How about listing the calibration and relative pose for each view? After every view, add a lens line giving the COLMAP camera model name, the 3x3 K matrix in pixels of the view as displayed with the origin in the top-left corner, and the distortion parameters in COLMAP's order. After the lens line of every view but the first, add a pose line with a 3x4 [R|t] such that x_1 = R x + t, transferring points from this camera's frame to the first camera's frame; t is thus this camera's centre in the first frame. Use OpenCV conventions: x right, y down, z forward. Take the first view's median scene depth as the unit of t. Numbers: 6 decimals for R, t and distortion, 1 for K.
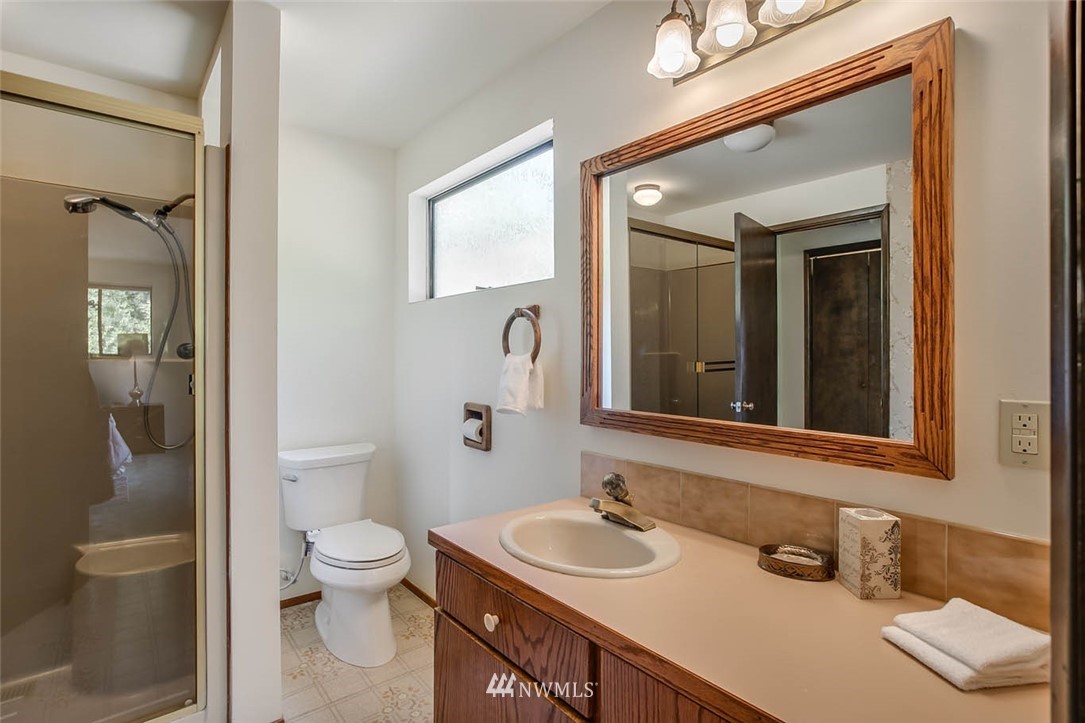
lens RADIAL K [[524.9, 0, 545.7], [0, 524.9, 359.2], [0, 0, 1]] dist [-0.037320, 0.008718]
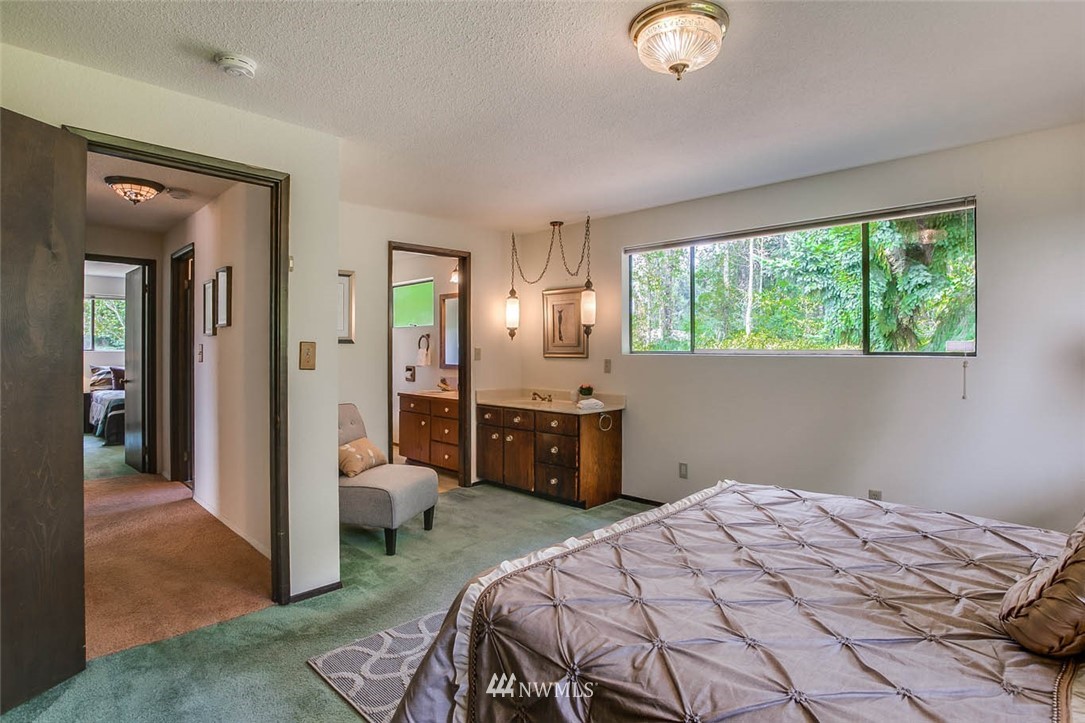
lens RADIAL K [[524.9, 0, 533.5], [0, 524.9, 352.9], [0, 0, 1]] dist [-0.037320, 0.008718]
pose [[0.995547, -0.000255, 0.094270, 0.329742], [-0.000023, 0.999996, 0.002952, 0.006235], [-0.094271, -0.002941, 0.995542, -2.335996]]
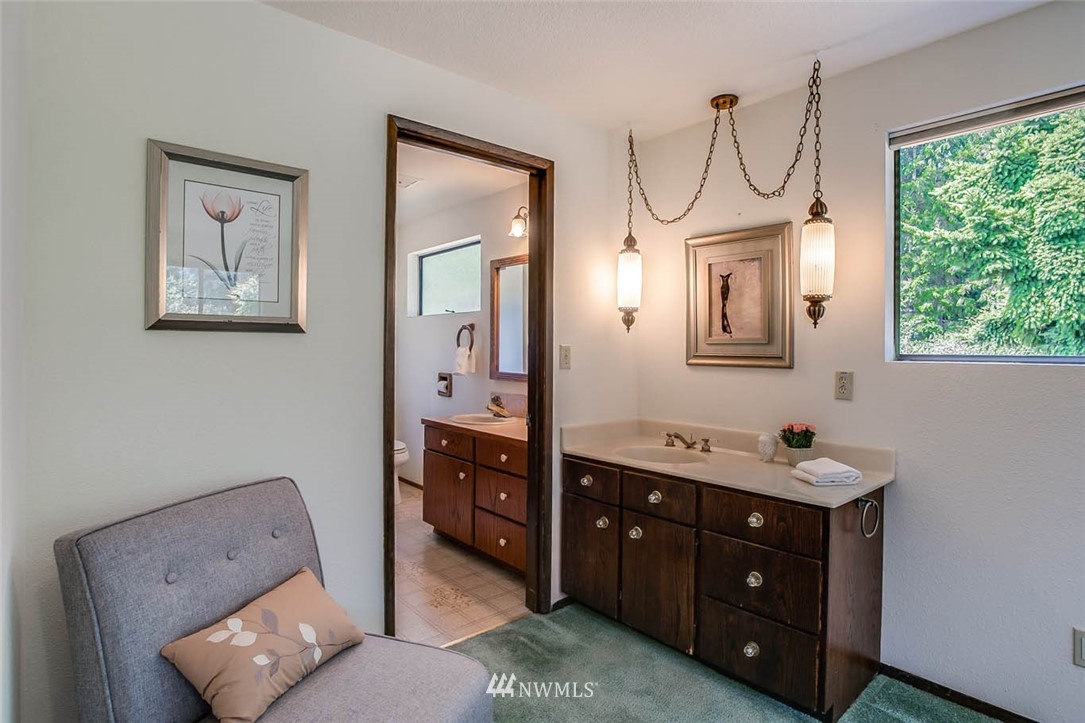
lens RADIAL K [[537.1, 0, 541.5], [0, 537.1, 353.3], [0, 0, 1]] dist [-0.003901, 0.000394]
pose [[0.999723, 0.007748, 0.022226, 0.211239], [-0.007850, 0.999959, 0.004481, 0.003212], [-0.022190, -0.004655, 0.999743, -1.150589]]
